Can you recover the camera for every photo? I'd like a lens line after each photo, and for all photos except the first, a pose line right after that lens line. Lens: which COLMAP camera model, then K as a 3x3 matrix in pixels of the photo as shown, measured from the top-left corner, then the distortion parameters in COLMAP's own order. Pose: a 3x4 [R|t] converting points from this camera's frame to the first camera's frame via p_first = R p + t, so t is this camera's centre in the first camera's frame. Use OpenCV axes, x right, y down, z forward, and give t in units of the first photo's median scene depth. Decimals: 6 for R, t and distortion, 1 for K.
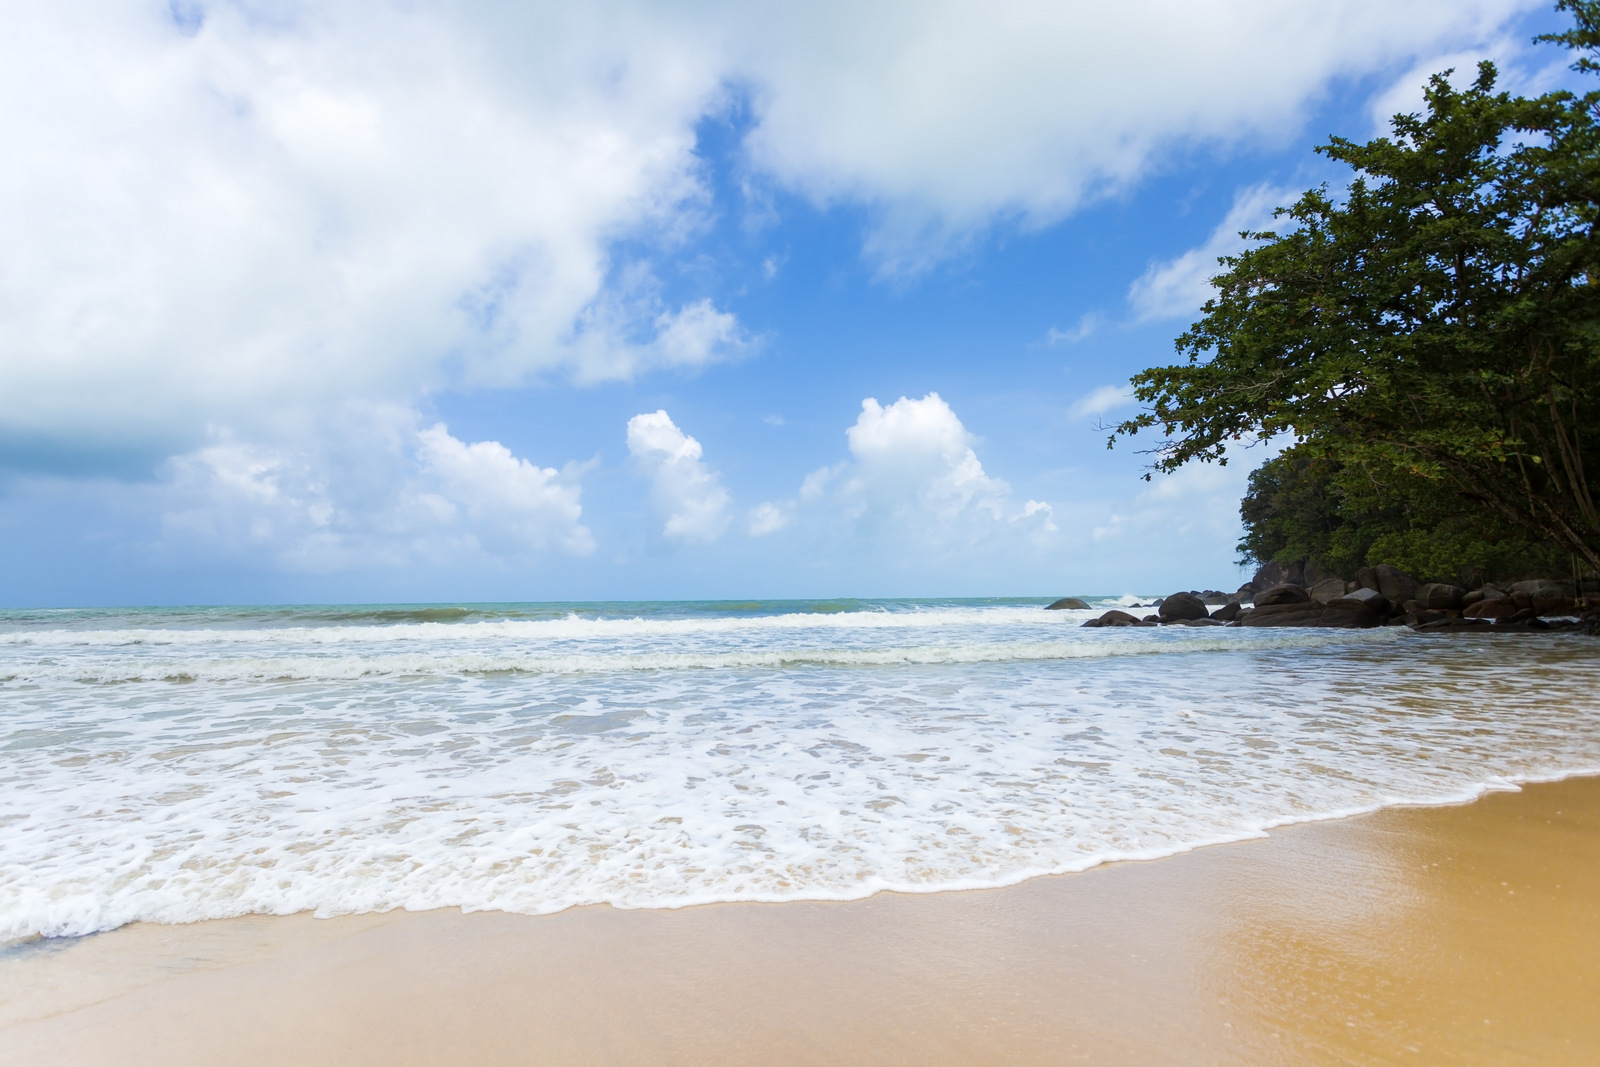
lens RADIAL K [[769.7, 0, 800.0], [0, 769.7, 533.5], [0, 0, 1]] dist [-0.001219, -0.000418]
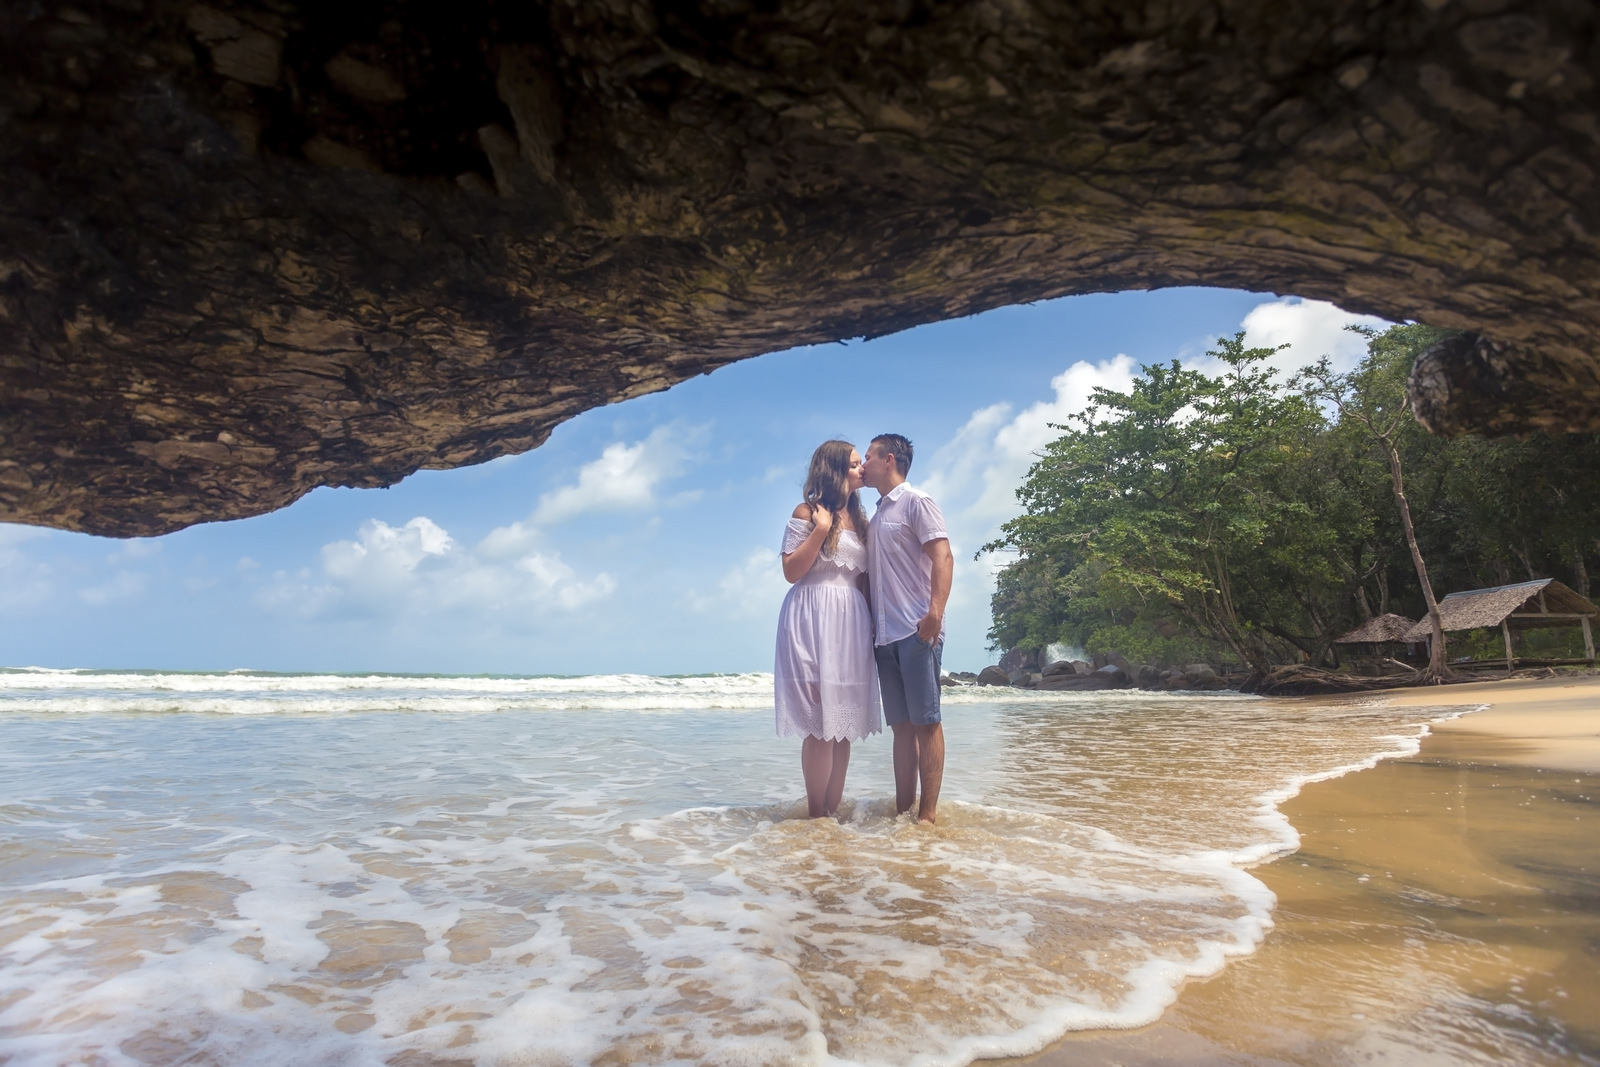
lens RADIAL K [[857.9, 0, 800.0], [0, 857.9, 533.5], [0, 0, 1]] dist [0.004835, 0.001858]
pose [[0.937773, 0.076129, 0.338800, -0.182077], [-0.045841, 0.994274, -0.096533, 0.003720], [-0.344209, 0.074995, 0.935893, -0.158451]]
